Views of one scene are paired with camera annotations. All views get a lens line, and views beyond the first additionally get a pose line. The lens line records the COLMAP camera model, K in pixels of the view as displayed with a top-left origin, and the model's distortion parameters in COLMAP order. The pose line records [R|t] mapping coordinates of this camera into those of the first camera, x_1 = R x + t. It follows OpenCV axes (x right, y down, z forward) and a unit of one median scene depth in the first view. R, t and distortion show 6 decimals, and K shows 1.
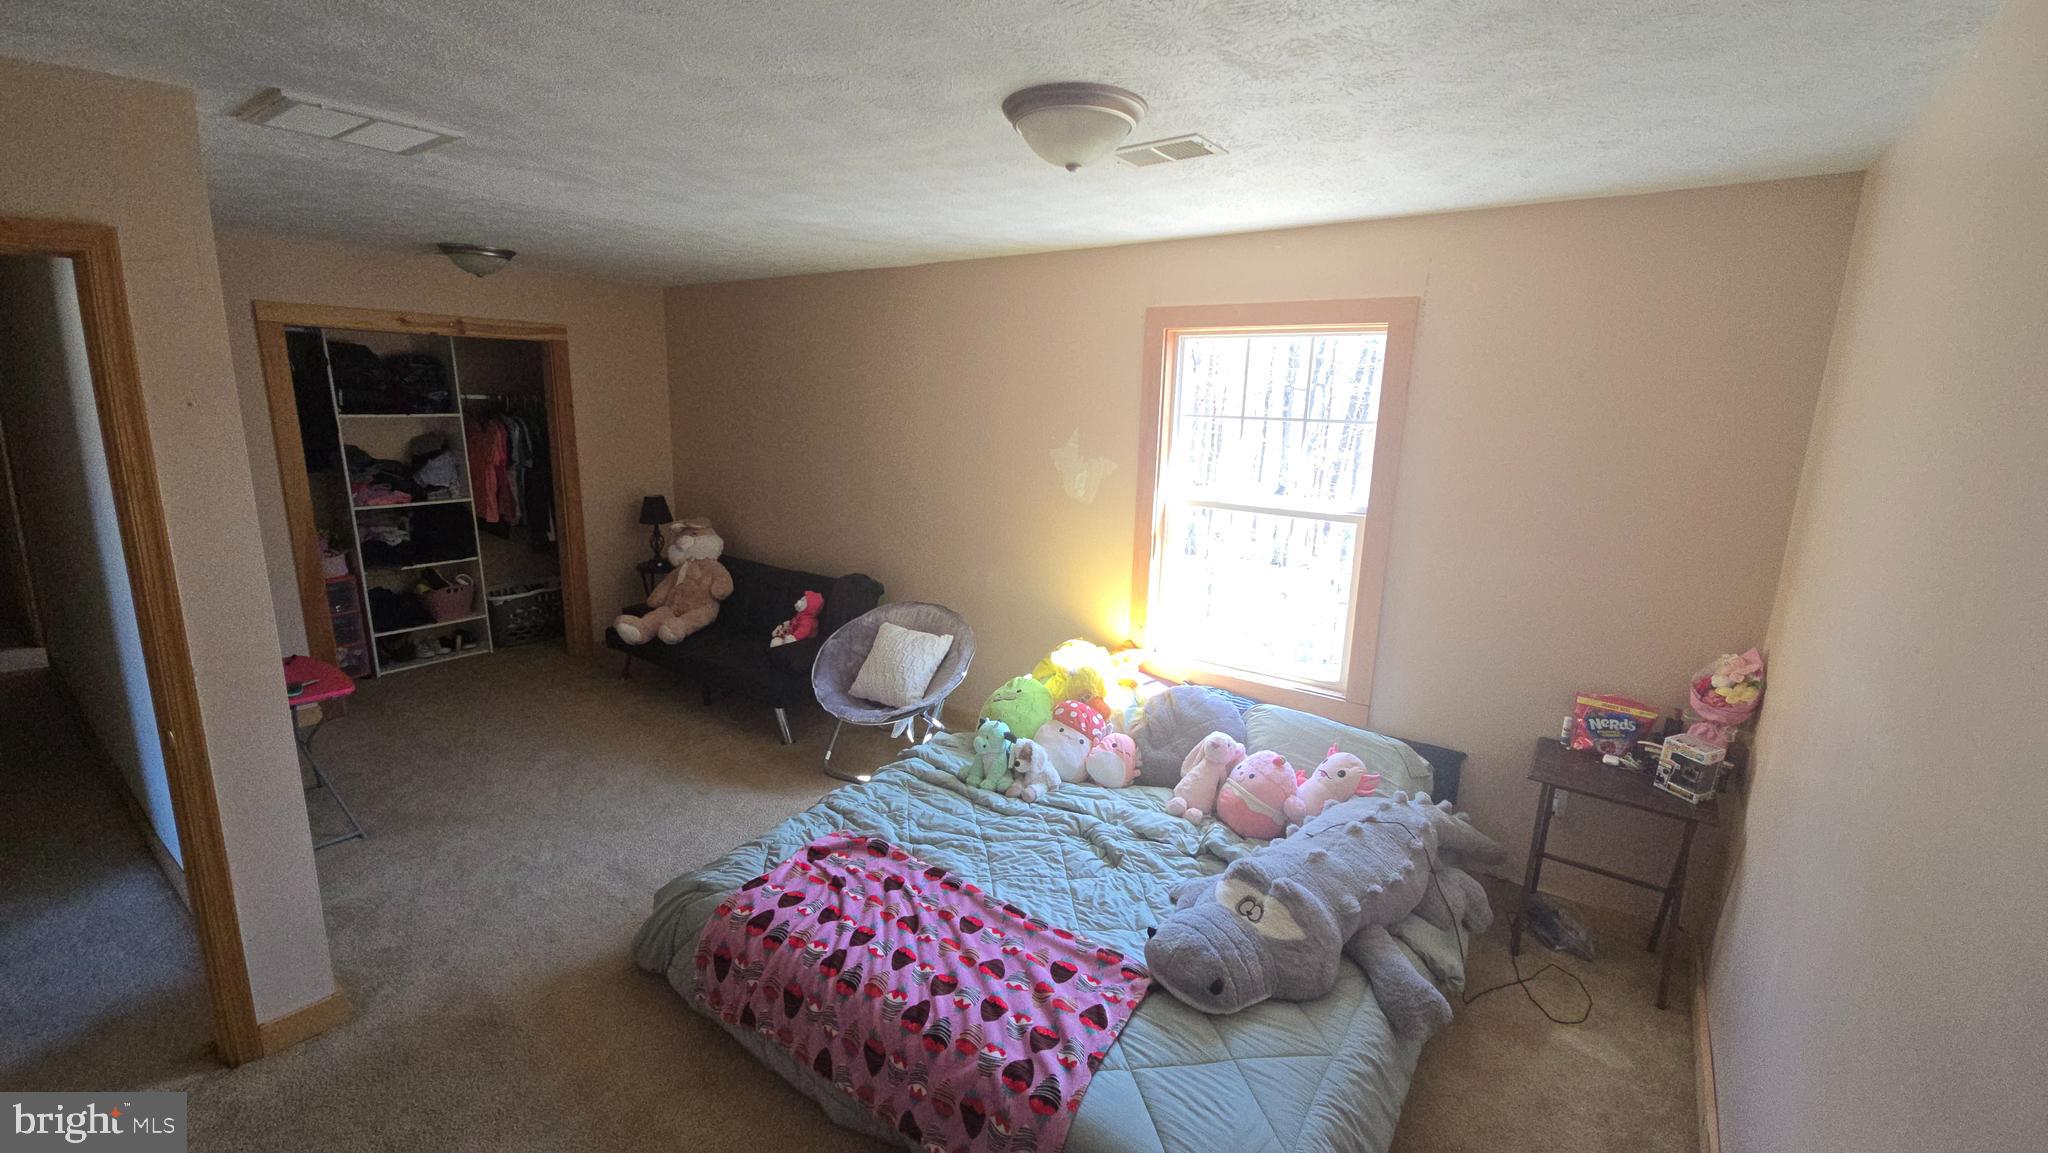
lens RADIAL K [[839.6, 0, 1029.7], [0, 839.6, 576.4], [0, 0, 1]] dist [0.010082, -0.005804]
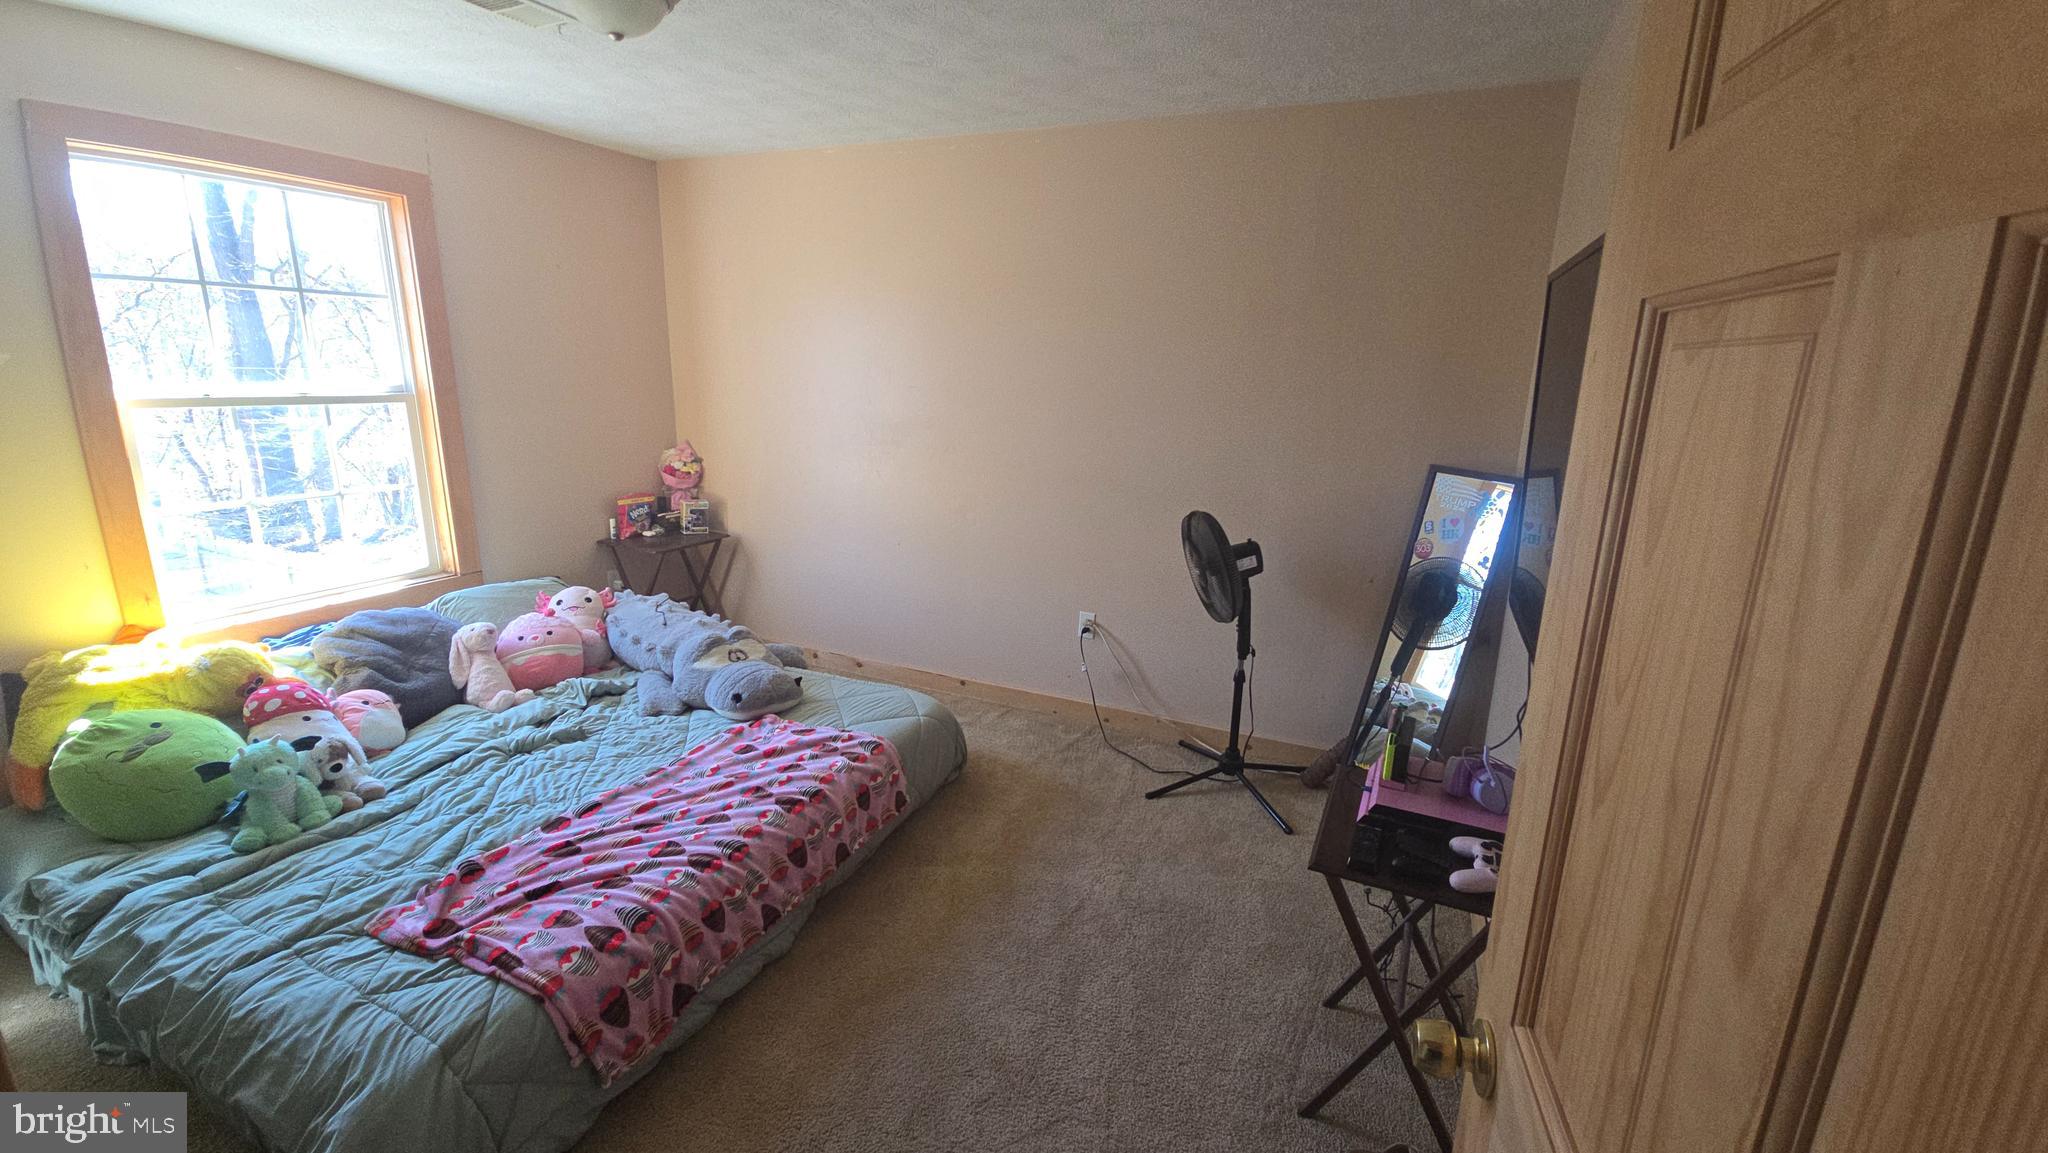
lens RADIAL K [[839.6, 0, 1026.3], [0, 839.6, 568.3], [0, 0, 1]] dist [0.010082, -0.005804]
pose [[-0.207273, -0.264829, 0.941755, -0.910679], [0.172641, 0.937651, 0.301672, -0.065907], [-0.962929, 0.225114, -0.148630, 0.578414]]
